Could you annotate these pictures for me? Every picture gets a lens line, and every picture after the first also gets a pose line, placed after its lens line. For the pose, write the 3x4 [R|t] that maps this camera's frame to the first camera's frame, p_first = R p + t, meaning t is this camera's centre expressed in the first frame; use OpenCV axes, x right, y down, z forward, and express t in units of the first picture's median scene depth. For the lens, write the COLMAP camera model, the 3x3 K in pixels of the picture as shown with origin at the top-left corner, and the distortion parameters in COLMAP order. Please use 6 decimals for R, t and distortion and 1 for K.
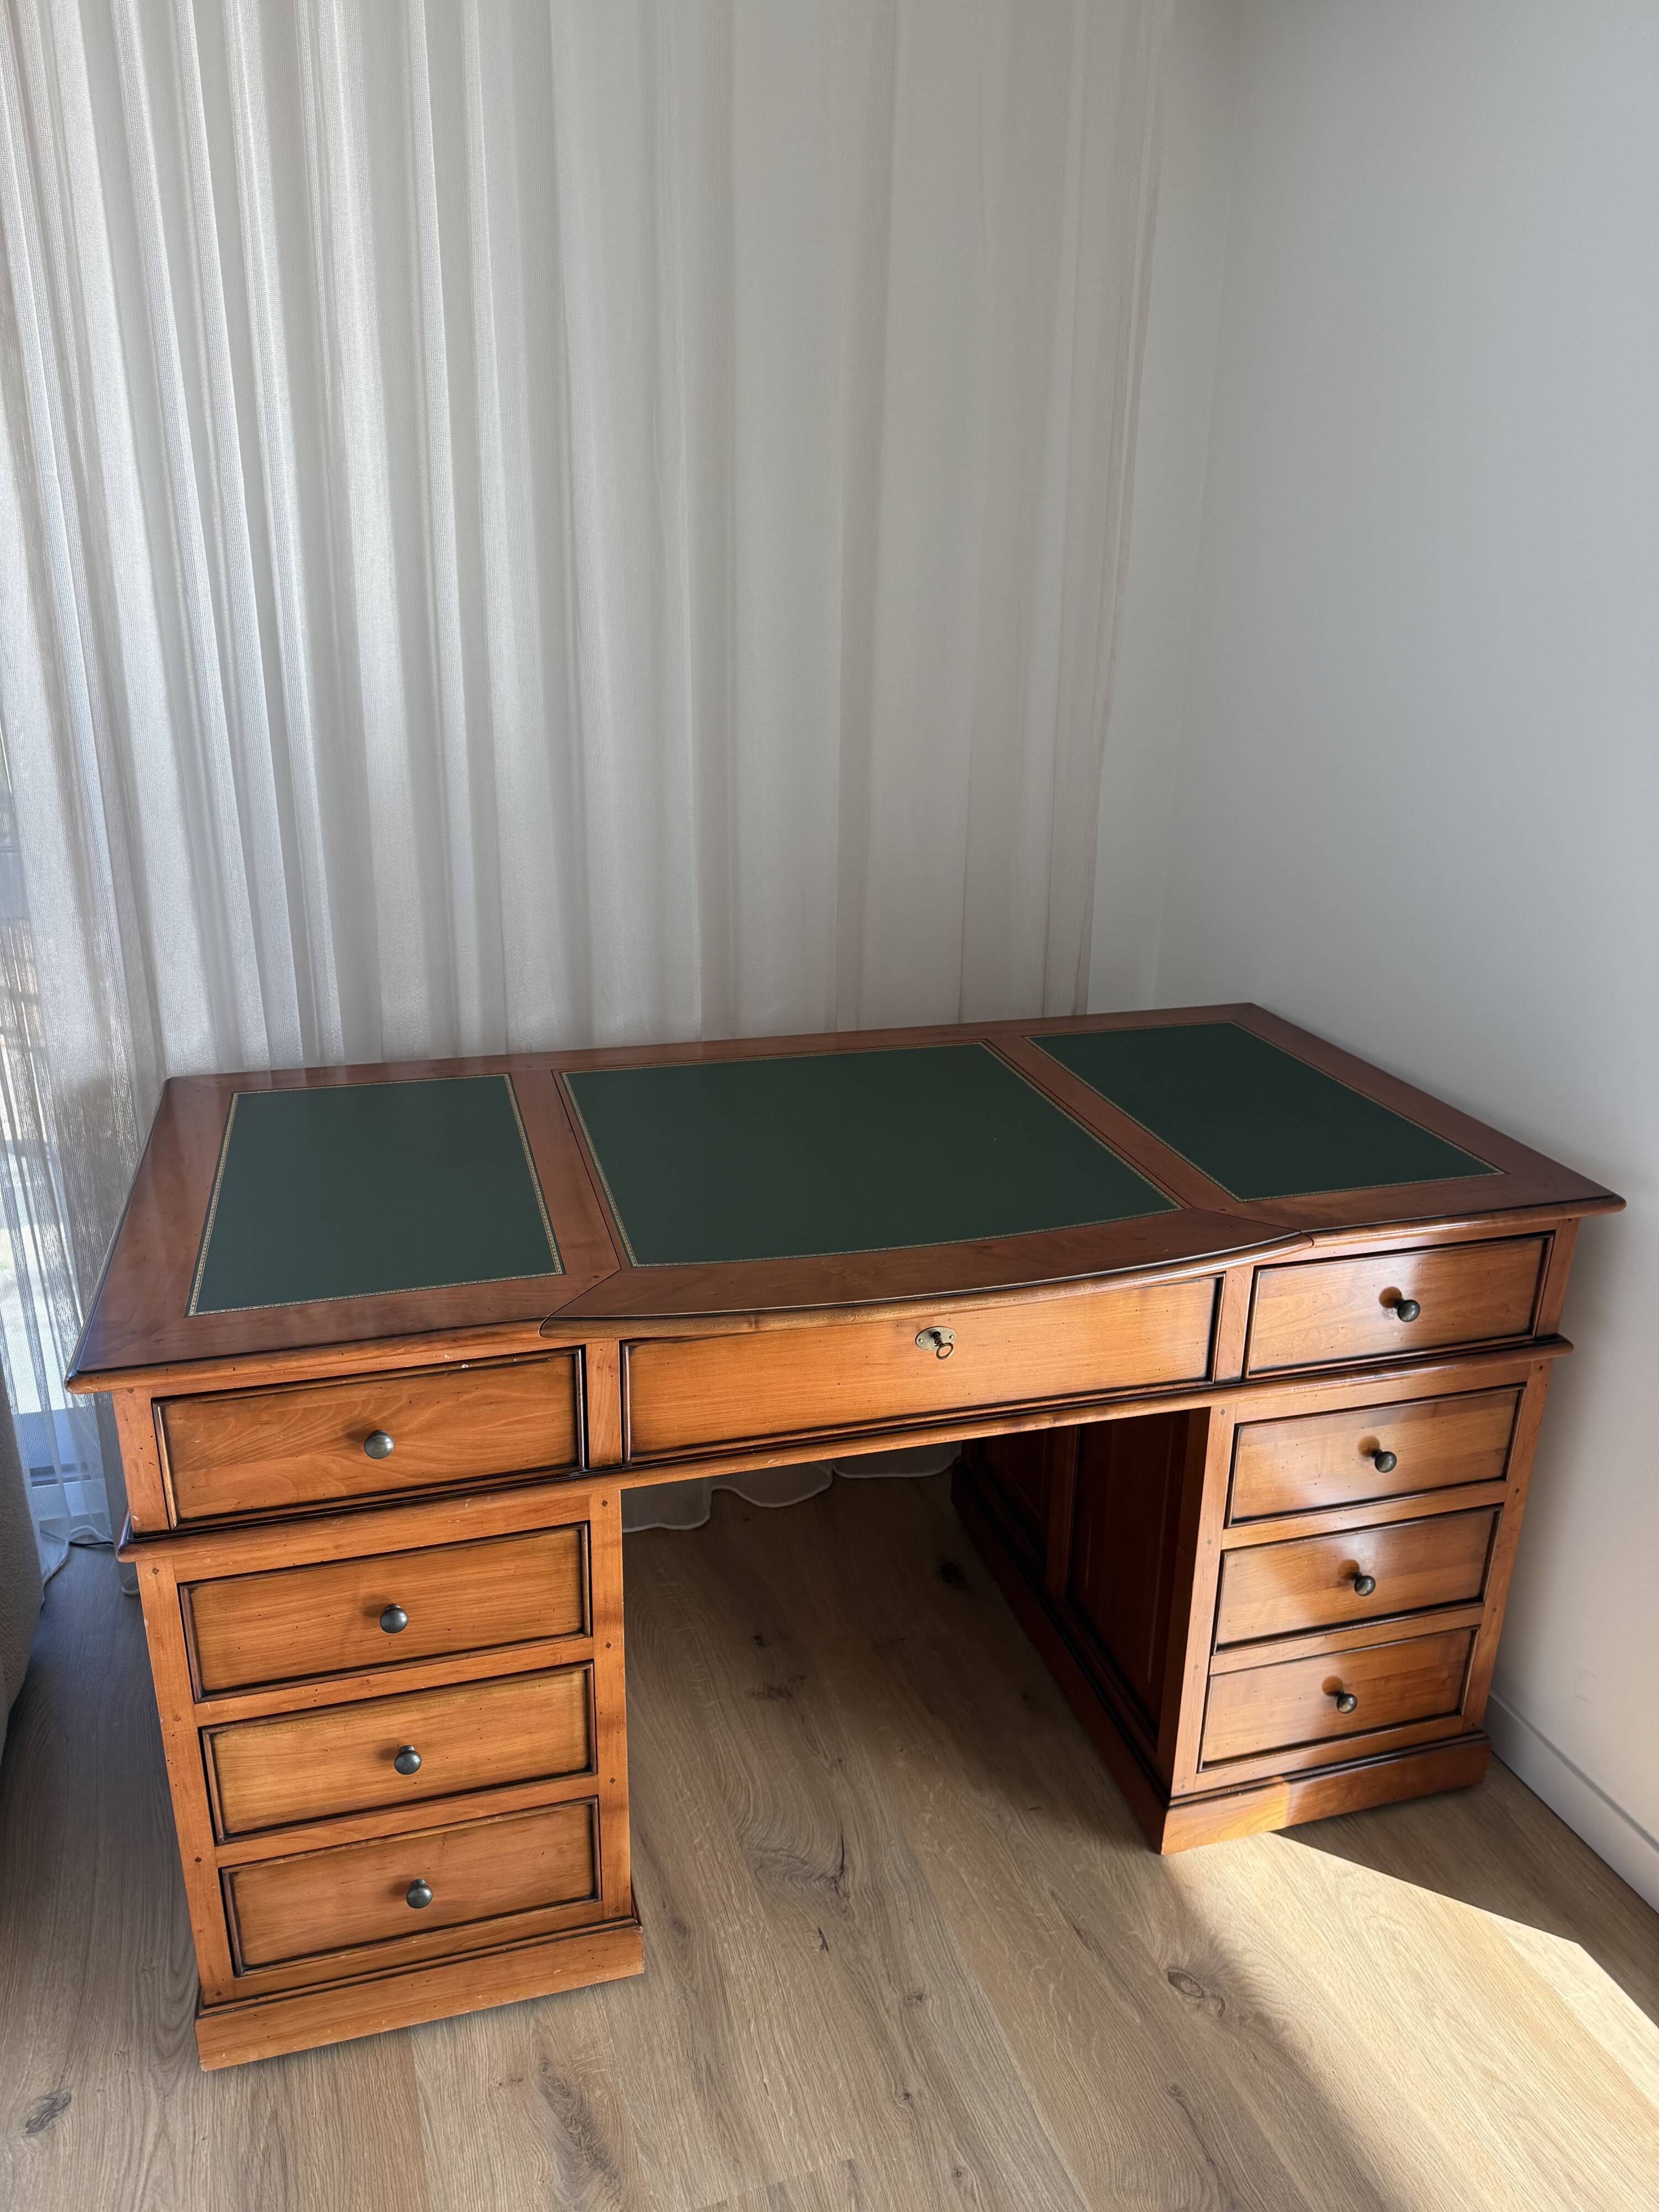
lens RADIAL K [[1577.5, 0, 829.5], [0, 1577.5, 1106.0], [0, 0, 1]] dist [-0.002229, 0.005215]
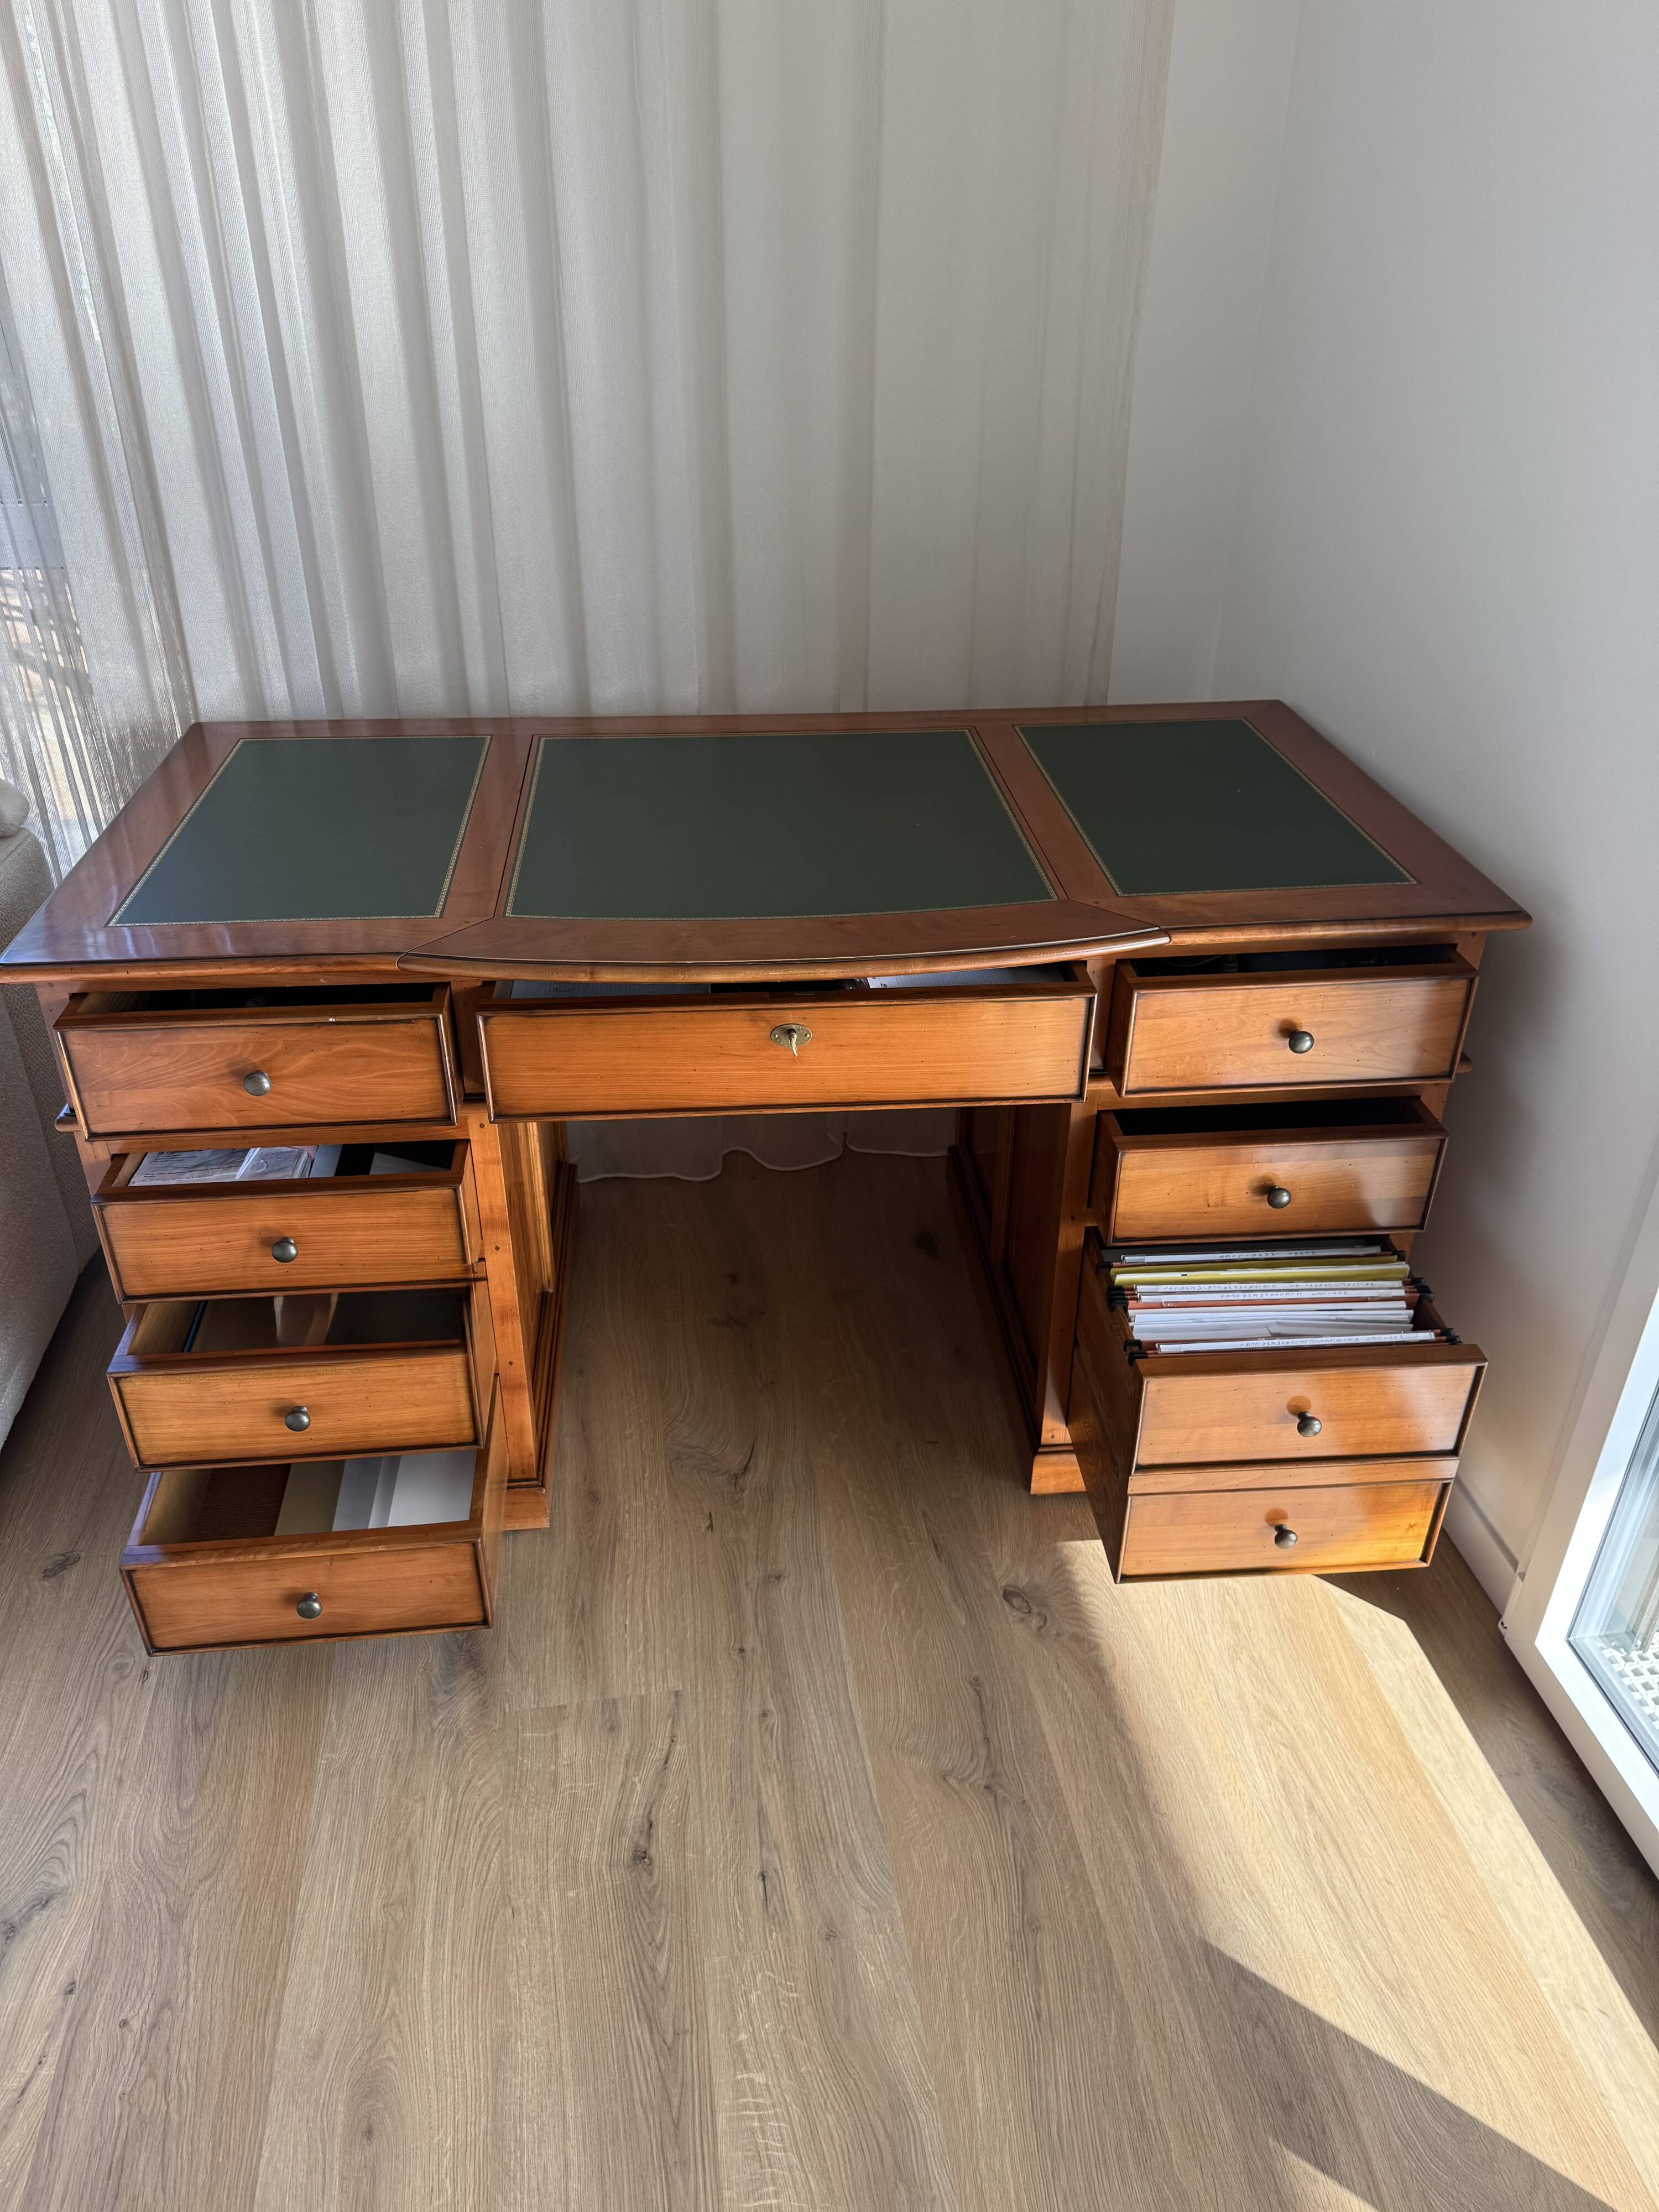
lens RADIAL K [[1563.6, 0, 833.4], [0, 1563.6, 1093.5], [0, 0, 1]] dist [0.063164, -0.080189]
pose [[0.982950, 0.085244, -0.162922, 0.258256], [-0.054120, 0.980922, 0.186718, 0.007593], [0.175730, -0.174717, 0.968810, -0.033156]]
